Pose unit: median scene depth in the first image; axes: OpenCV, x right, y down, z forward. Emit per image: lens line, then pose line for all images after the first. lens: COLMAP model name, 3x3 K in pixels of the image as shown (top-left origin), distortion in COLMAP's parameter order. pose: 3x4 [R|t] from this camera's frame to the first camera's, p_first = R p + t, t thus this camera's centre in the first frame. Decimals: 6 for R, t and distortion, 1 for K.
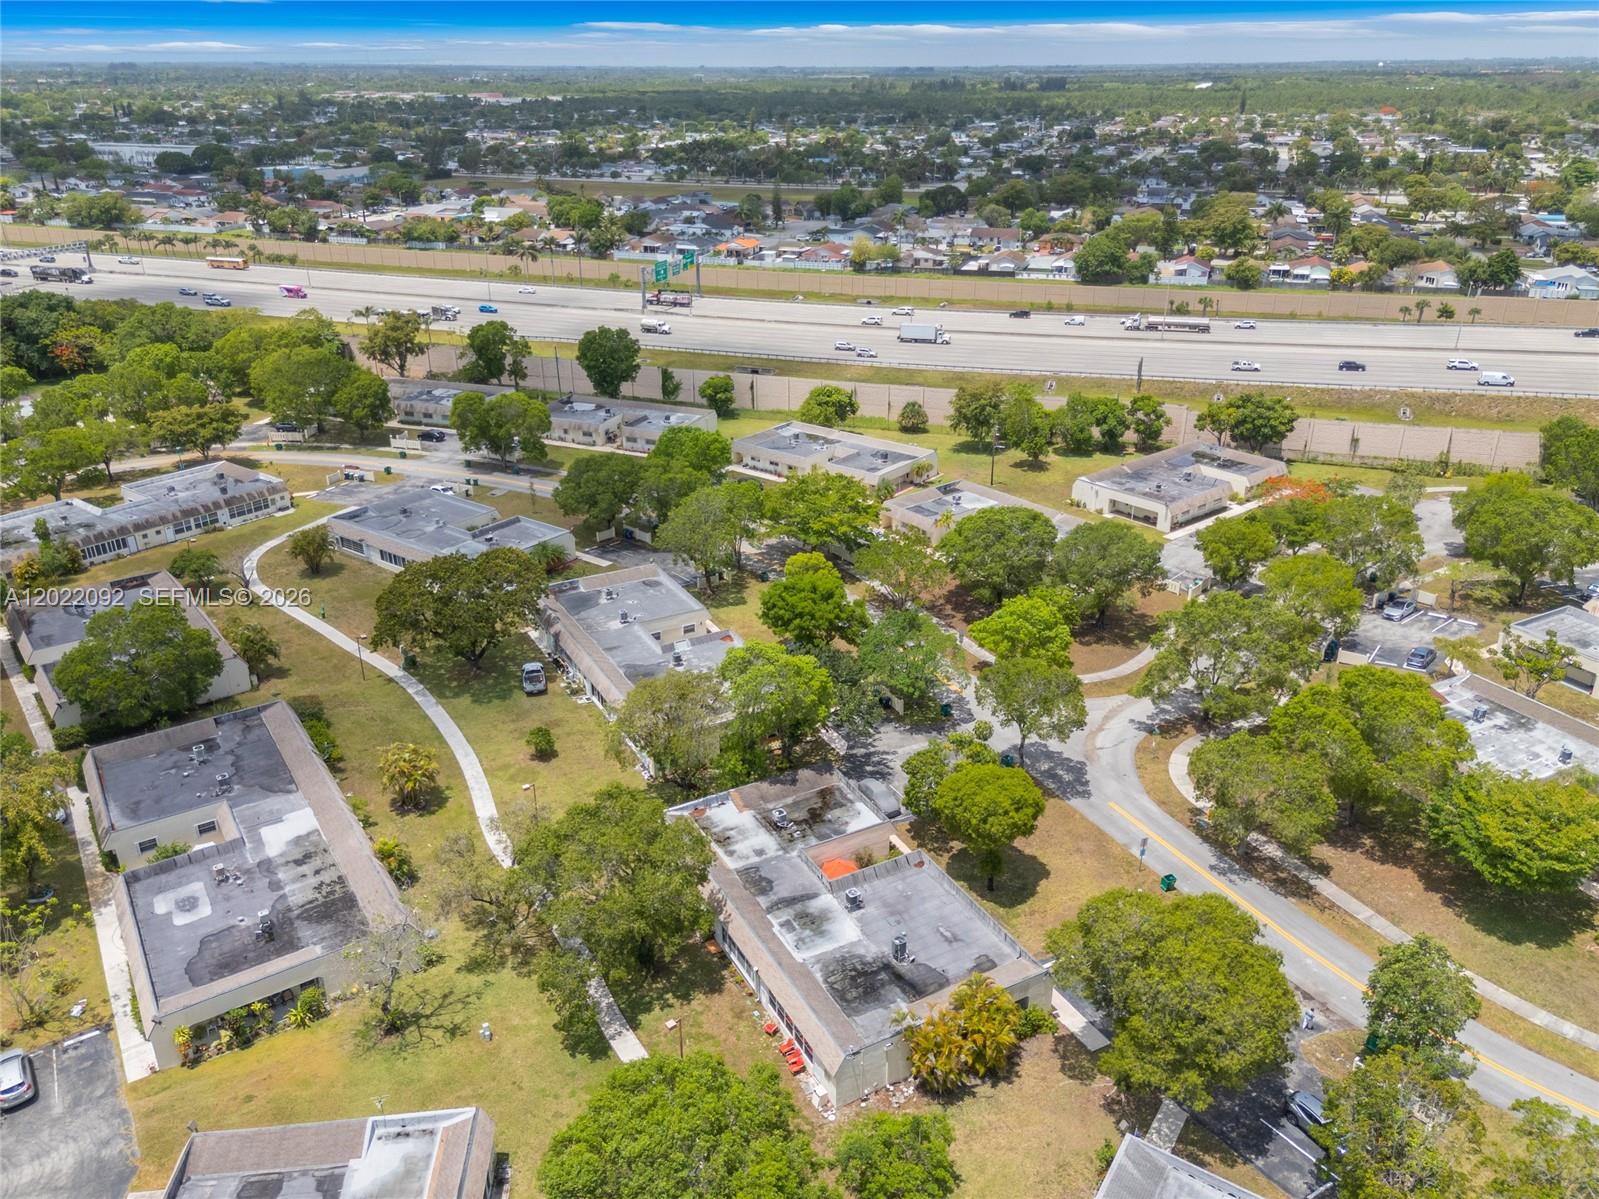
lens RADIAL K [[1187.1, 0, 799.5], [0, 1187.1, 599.5], [0, 0, 1]] dist [0.104290, -0.088028]
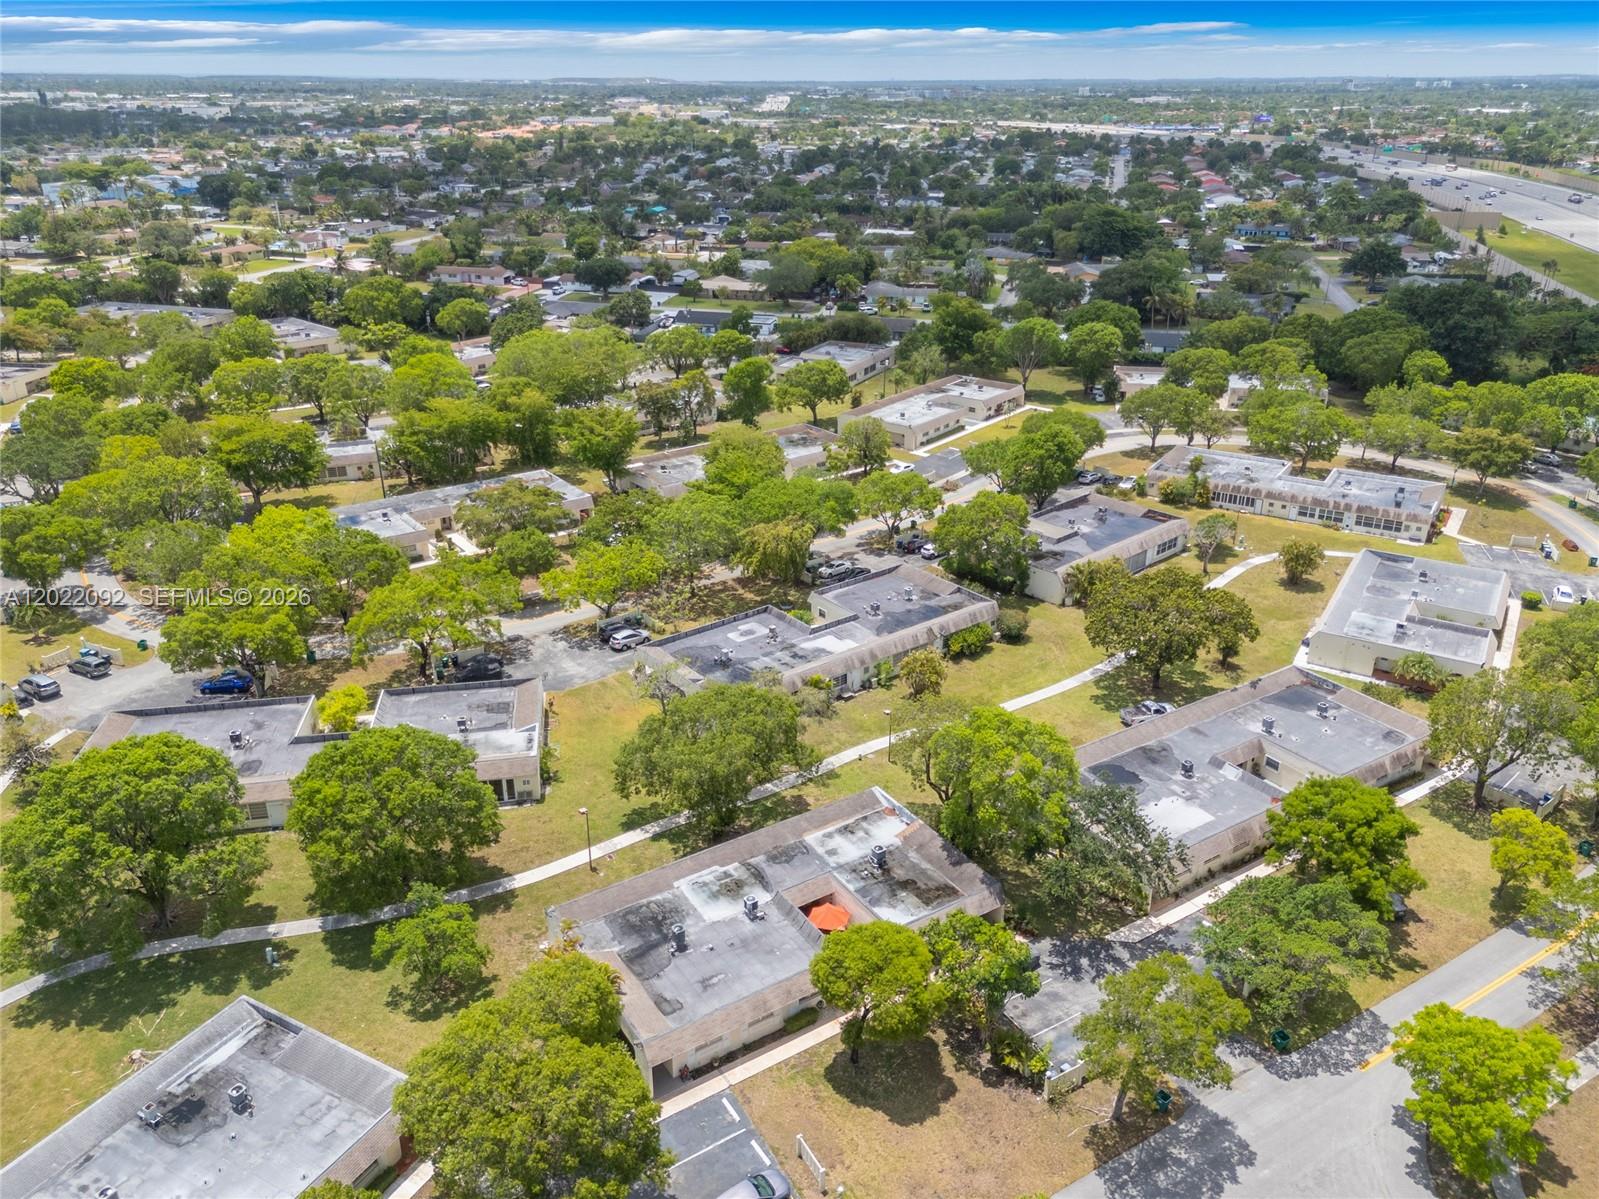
lens RADIAL K [[1187.1, 0, 799.5], [0, 1187.1, 599.5], [0, 0, 1]] dist [0.104290, -0.088028]
pose [[0.079104, 0.401656, -0.912368, 0.772685], [-0.410513, 0.847155, 0.337355, -0.288467], [0.908417, 0.347853, 0.231898, 0.644628]]
